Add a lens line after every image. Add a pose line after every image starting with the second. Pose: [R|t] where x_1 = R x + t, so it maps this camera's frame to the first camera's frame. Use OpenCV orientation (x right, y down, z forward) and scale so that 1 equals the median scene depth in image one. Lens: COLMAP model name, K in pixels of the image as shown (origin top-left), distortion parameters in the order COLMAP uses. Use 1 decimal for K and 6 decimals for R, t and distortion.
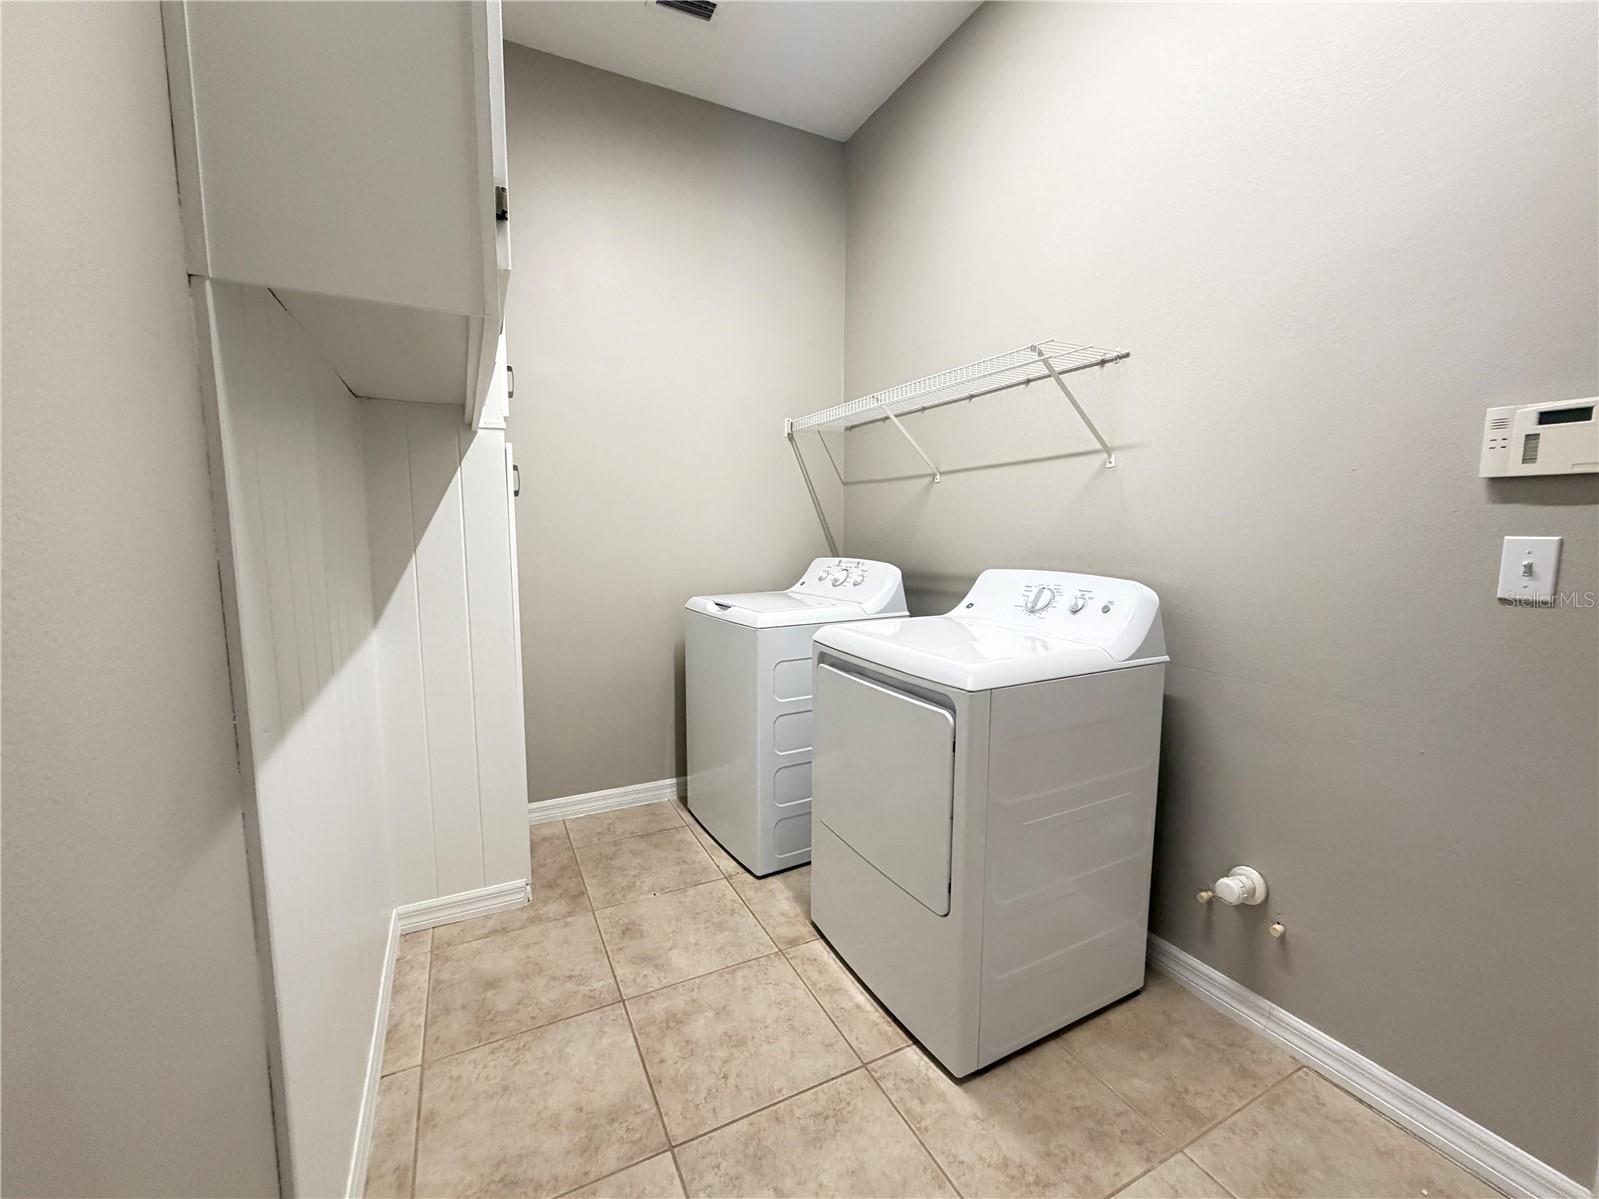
lens RADIAL K [[657.9, 0, 798.8], [0, 657.9, 599.1], [0, 0, 1]] dist [-0.000410, 0.000466]
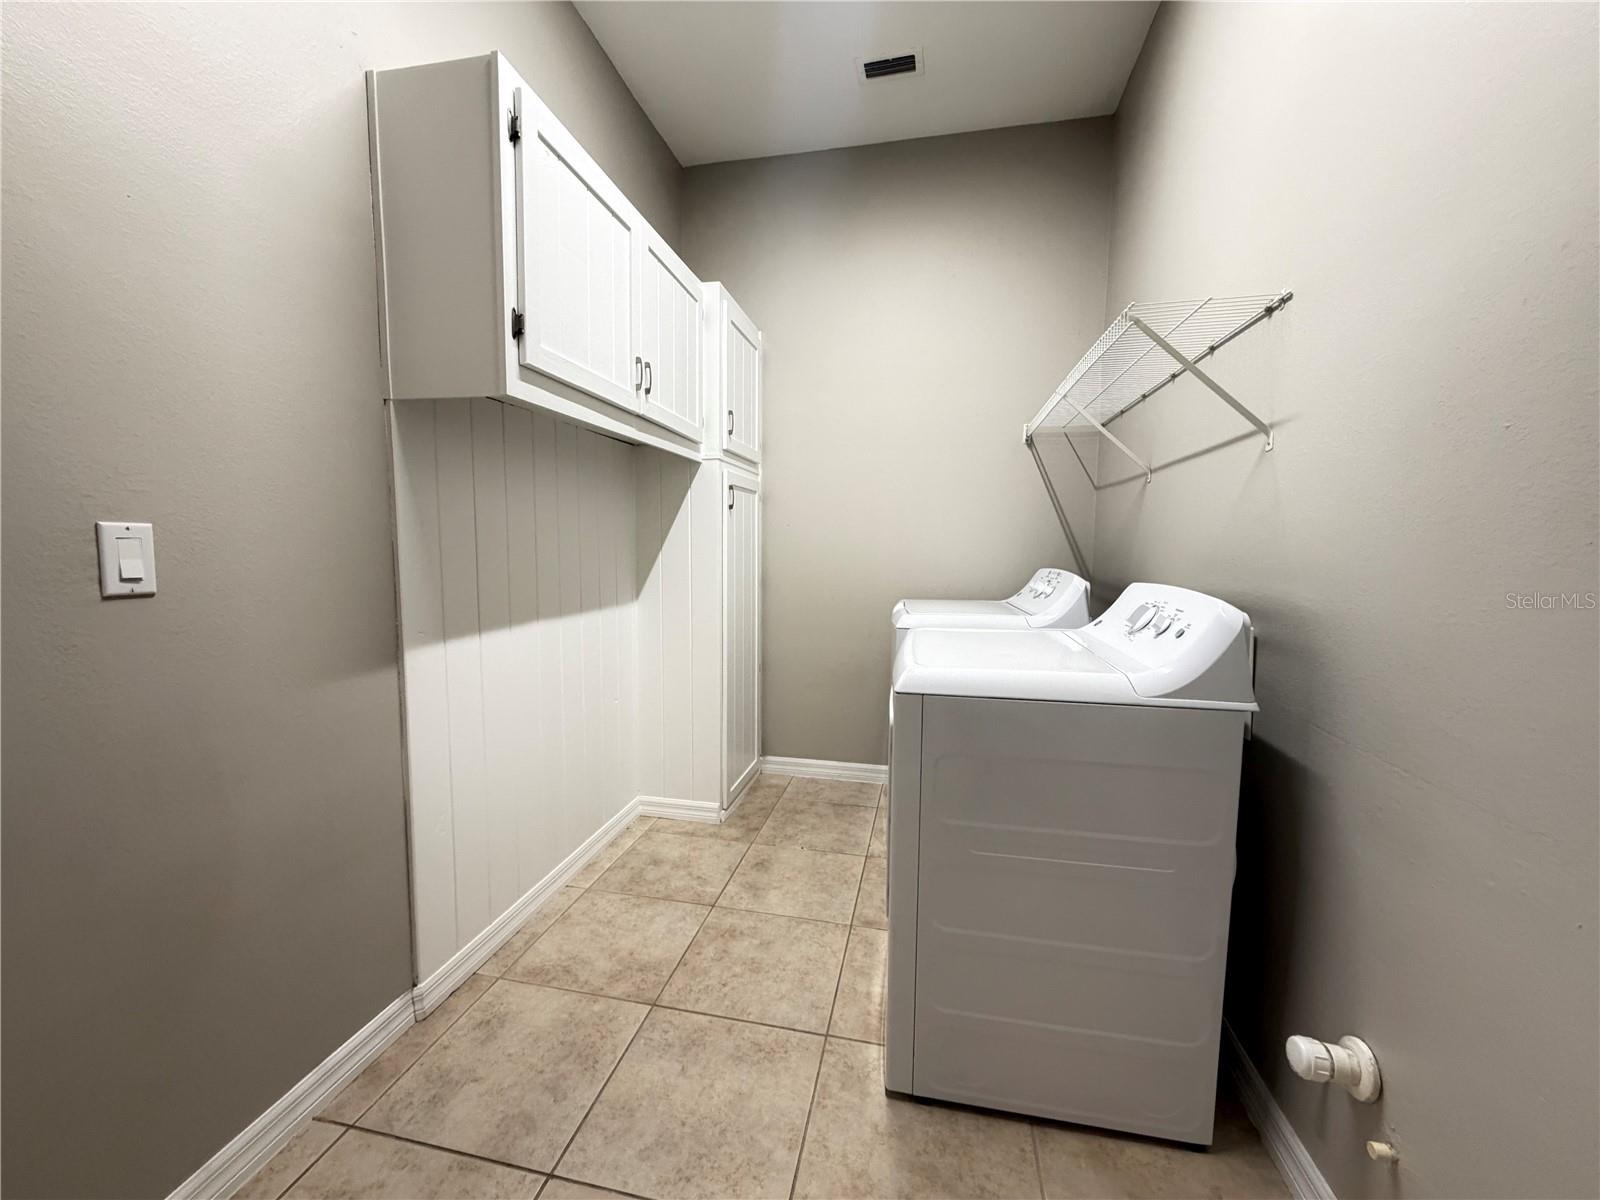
lens RADIAL K [[658.3, 0, 835.5], [0, 658.3, 601.2], [0, 0, 1]] dist [-0.000410, 0.000466]
pose [[0.777105, 0.062983, -0.626212, 0.672401], [-0.078231, 0.996930, 0.003188, 0.007398], [0.624491, 0.046511, 0.779646, 0.139488]]
